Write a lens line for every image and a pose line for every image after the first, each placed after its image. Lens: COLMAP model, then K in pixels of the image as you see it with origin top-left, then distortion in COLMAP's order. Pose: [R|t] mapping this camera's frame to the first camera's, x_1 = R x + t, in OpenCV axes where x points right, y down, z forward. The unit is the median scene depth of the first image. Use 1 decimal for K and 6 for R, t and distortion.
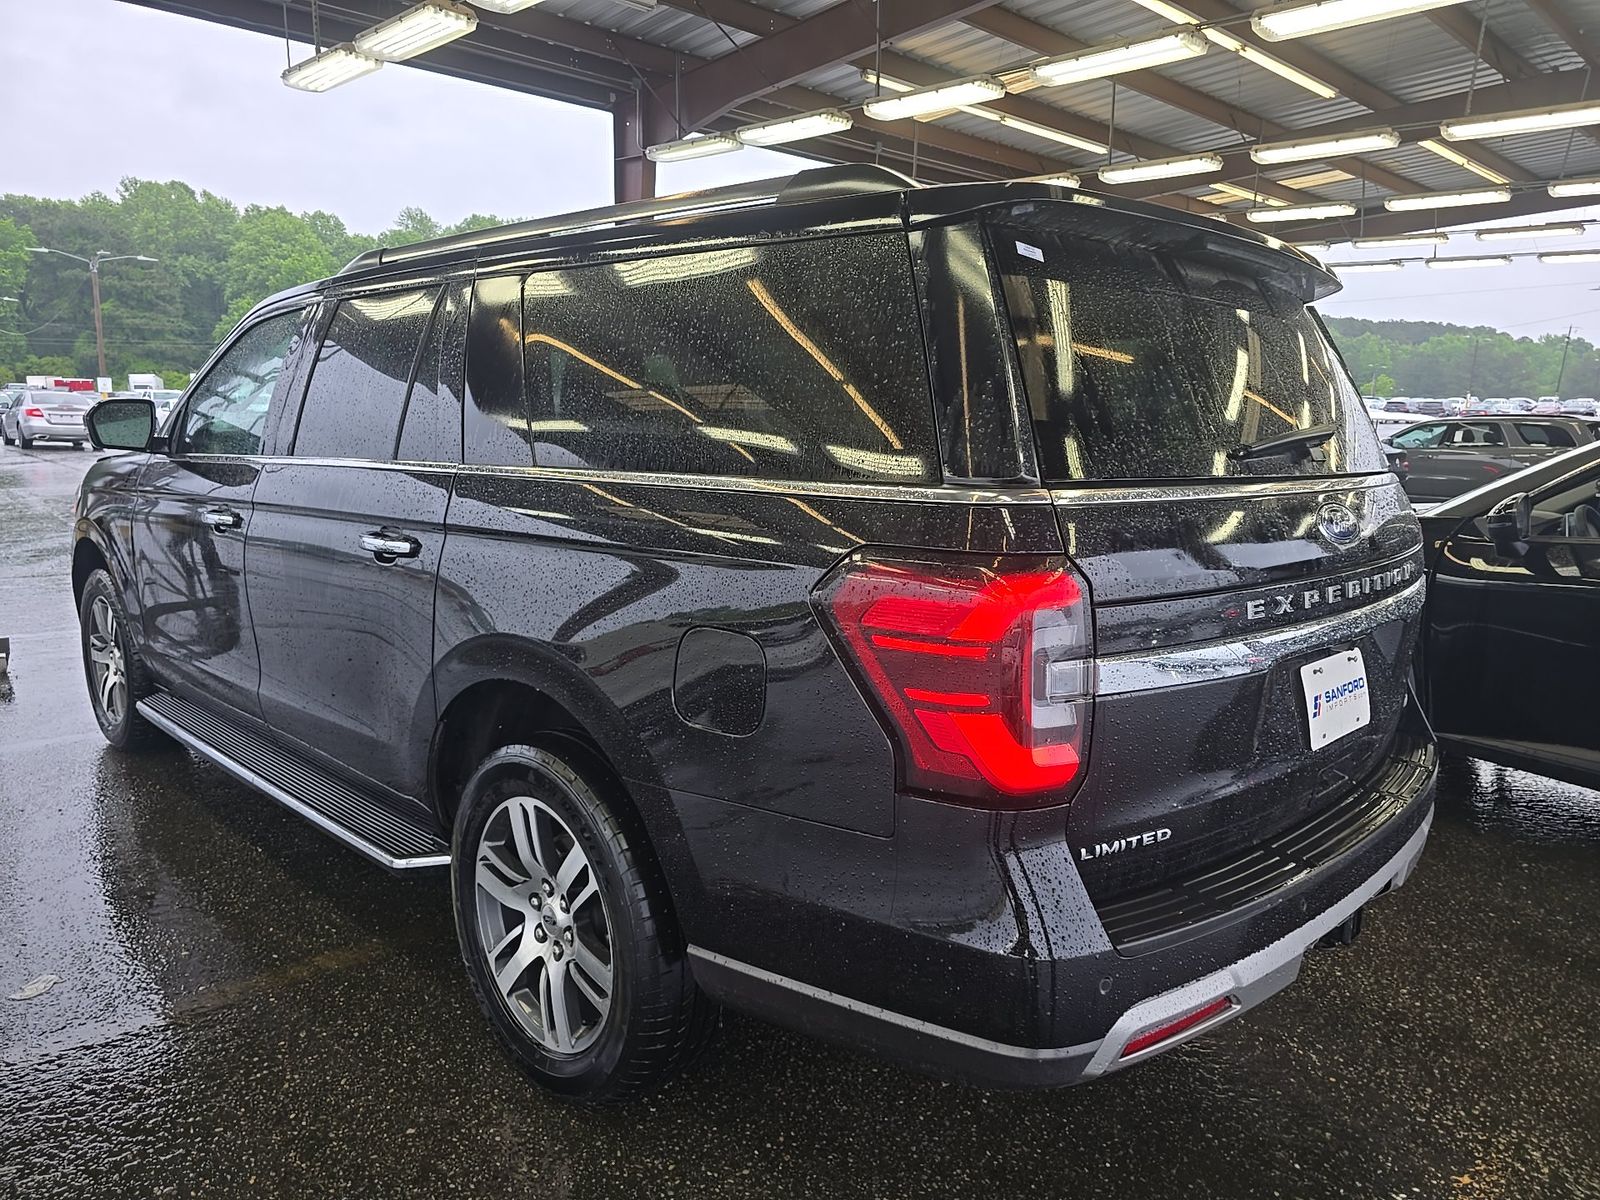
lens RADIAL K [[1075.0, 0, 800.0], [0, 1075.0, 600.0], [0, 0, 1]] dist [0.065961, 0.000291]
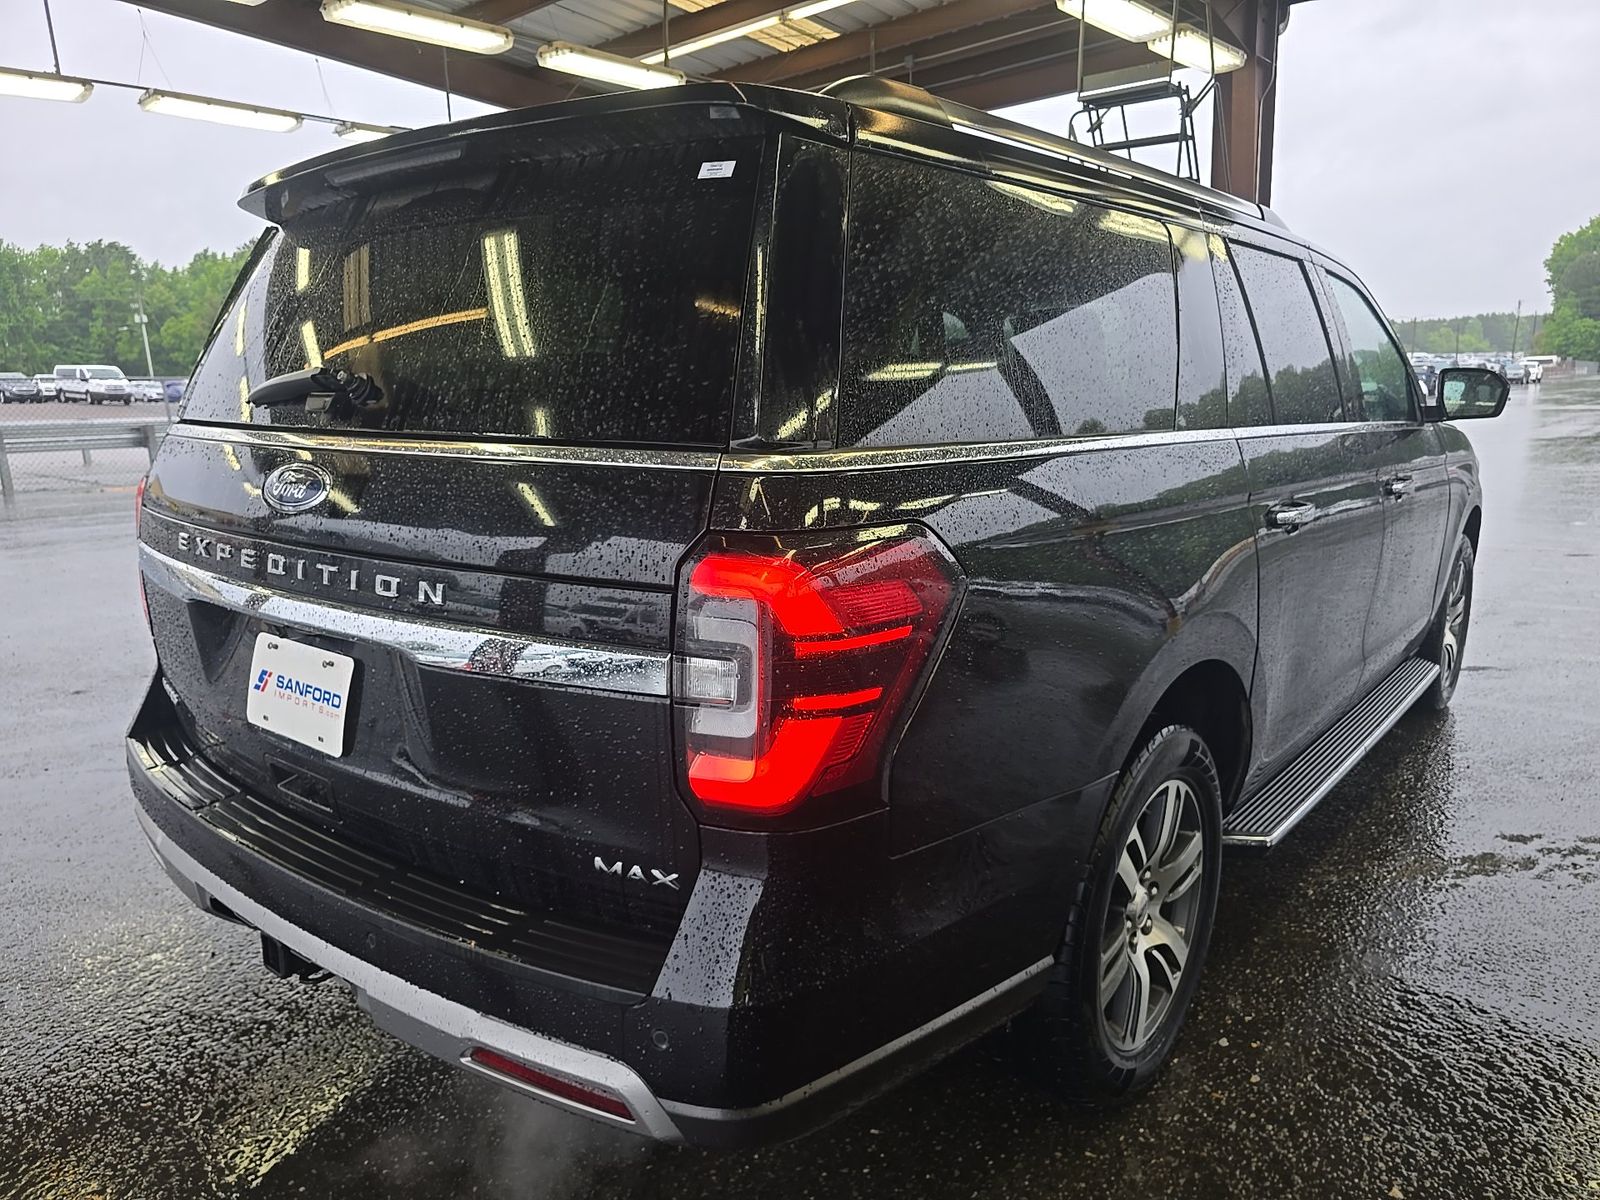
lens RADIAL K [[1108.6, 0, 800.0], [0, 1108.6, 600.0], [0, 0, 1]] dist [0.070790, 0.000351]
pose [[0.076828, 0.162616, -0.983694, 1.239001], [-0.162915, 0.975397, 0.148521, -0.159511], [0.983644, 0.148848, 0.101430, 1.157307]]
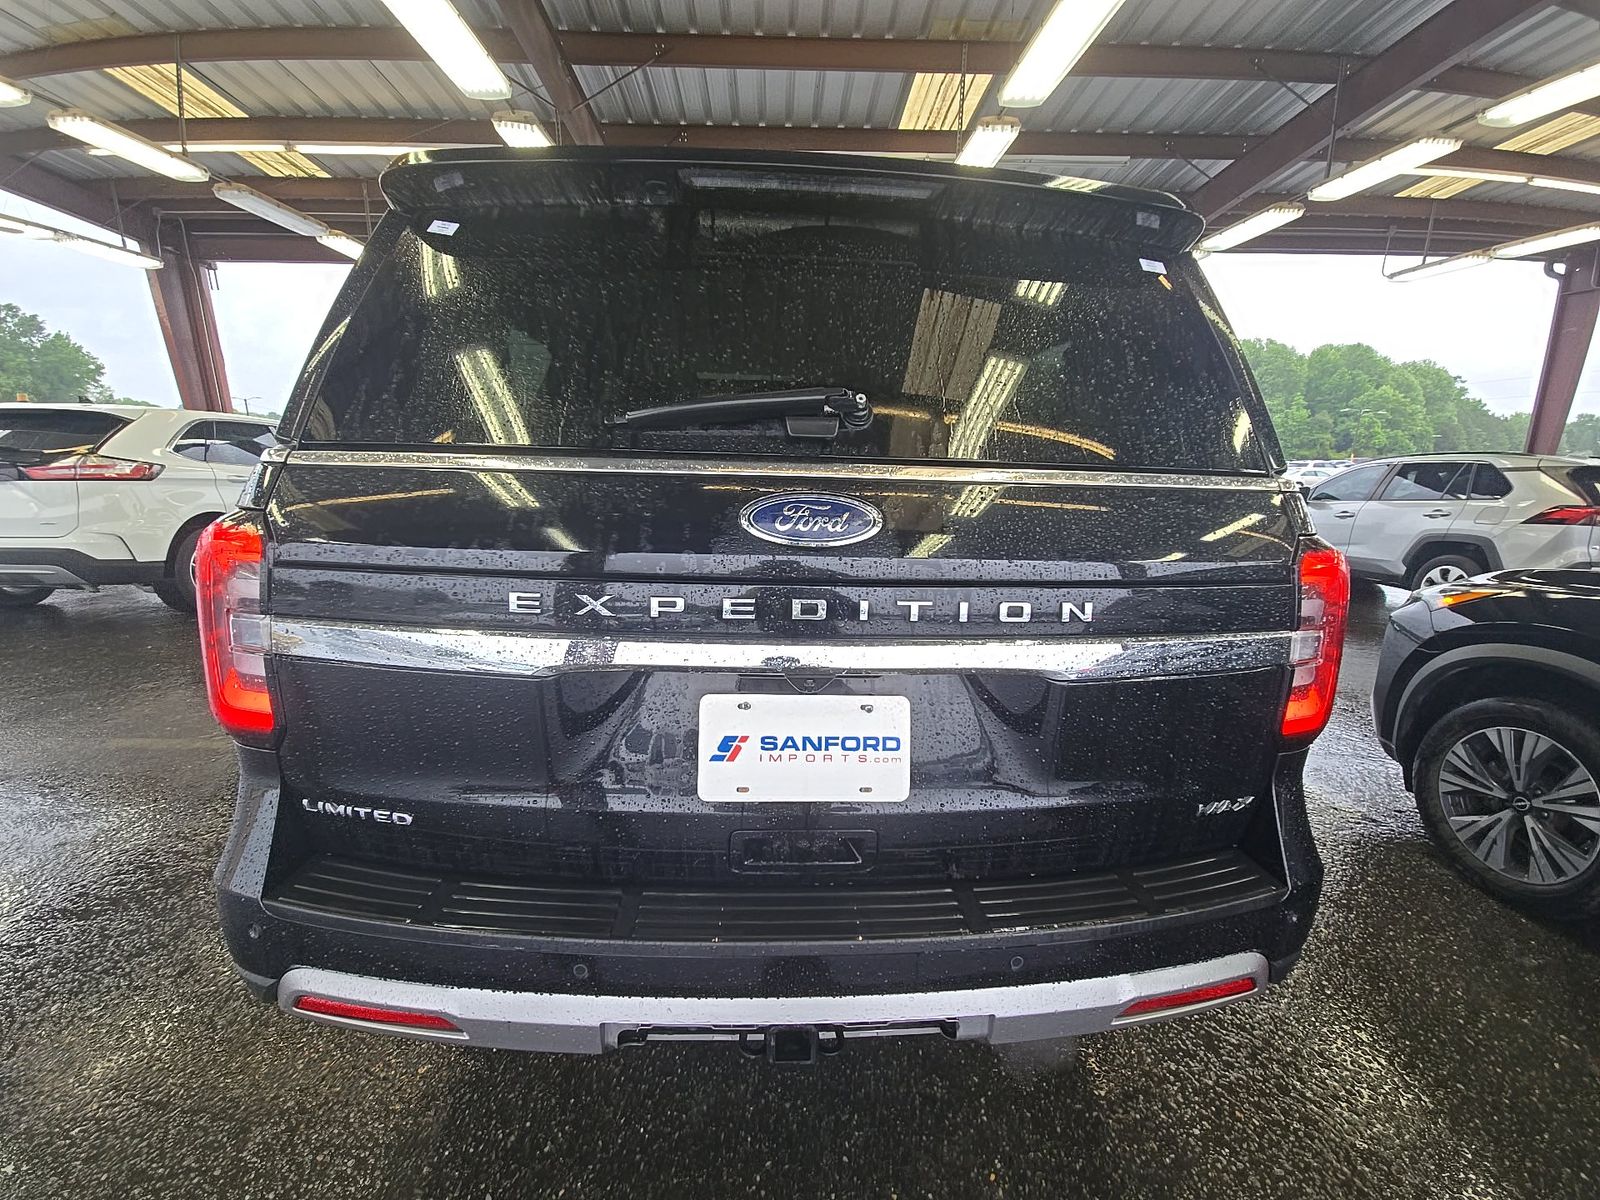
lens RADIAL K [[583.5, 0, 784.8], [0, 583.5, 599.3], [0, 0, 1]] dist [0.064724, -0.027337]
pose [[0.732242, 0.149453, -0.664443, 0.665419], [-0.117424, 0.988719, 0.092986, -0.047153], [0.670845, 0.009934, 0.741531, 0.613317]]
